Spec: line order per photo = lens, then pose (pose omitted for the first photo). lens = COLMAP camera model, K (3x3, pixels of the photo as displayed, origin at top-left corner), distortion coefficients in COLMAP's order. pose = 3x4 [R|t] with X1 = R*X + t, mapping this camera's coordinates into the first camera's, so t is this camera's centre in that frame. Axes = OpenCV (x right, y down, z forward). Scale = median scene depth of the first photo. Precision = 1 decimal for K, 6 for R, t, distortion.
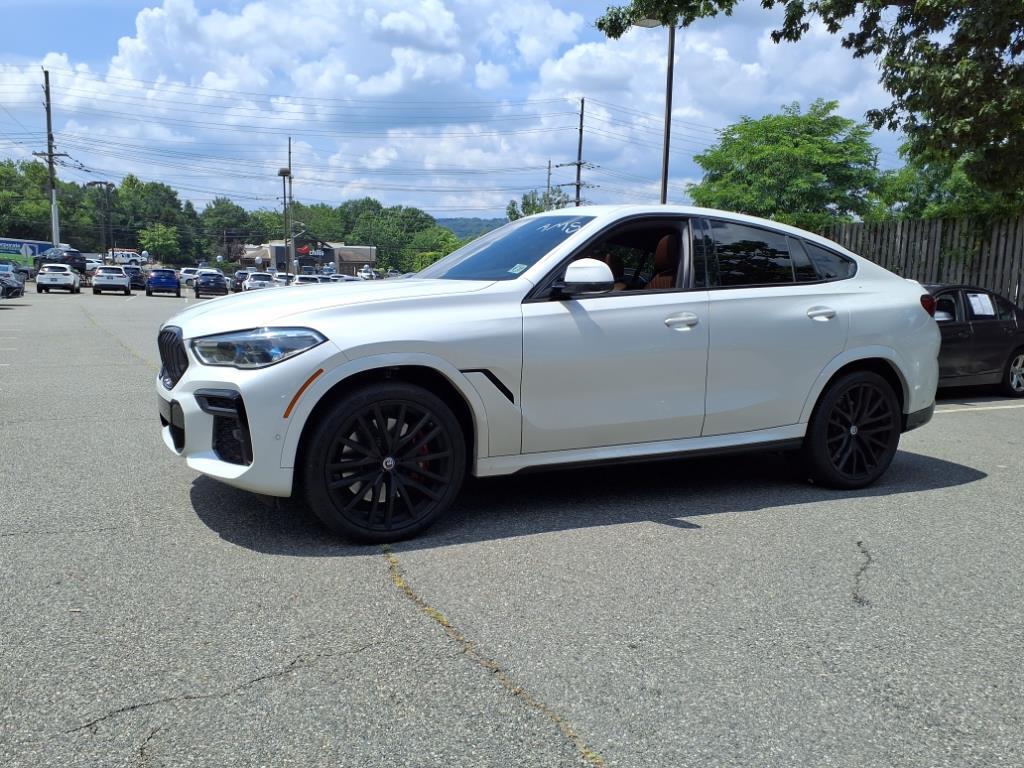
lens RADIAL K [[841.6, 0, 506.7], [0, 841.6, 383.8], [0, 0, 1]] dist [0.025549, -0.007943]
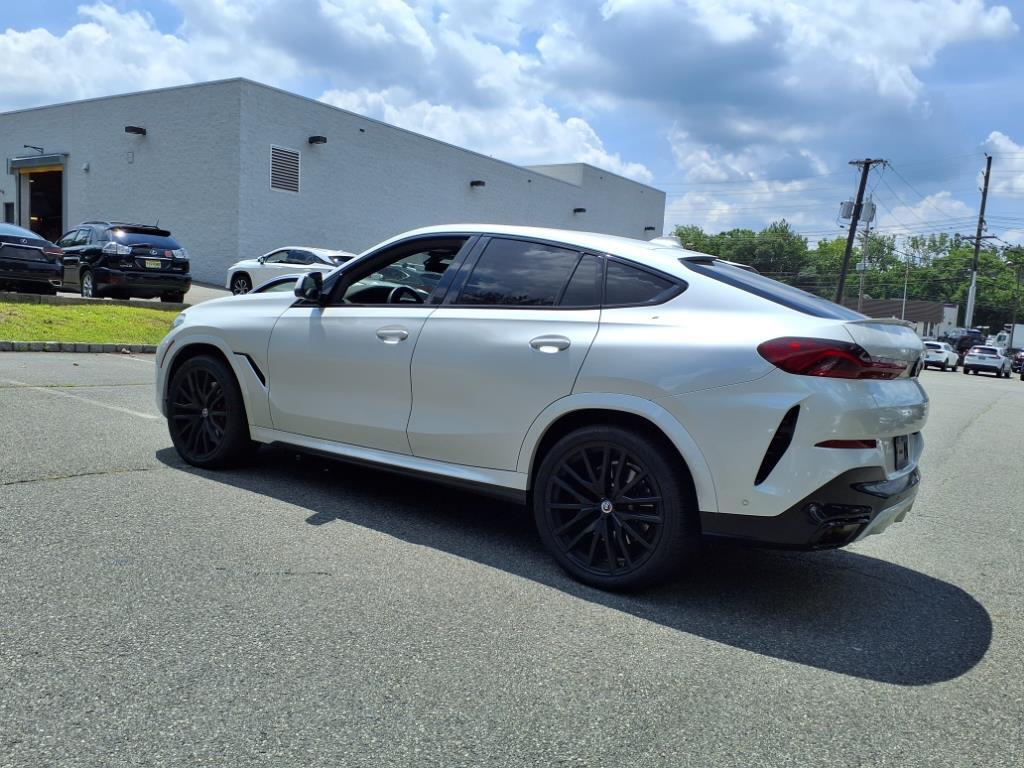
lens RADIAL K [[841.6, 0, 506.7], [0, 841.6, 383.8], [0, 0, 1]] dist [0.025549, -0.007943]
pose [[0.473272, 0.091739, -0.876126, 0.997815], [-0.179183, 0.983796, 0.006221, -0.039766], [0.862500, 0.154043, 0.482042, 0.543892]]
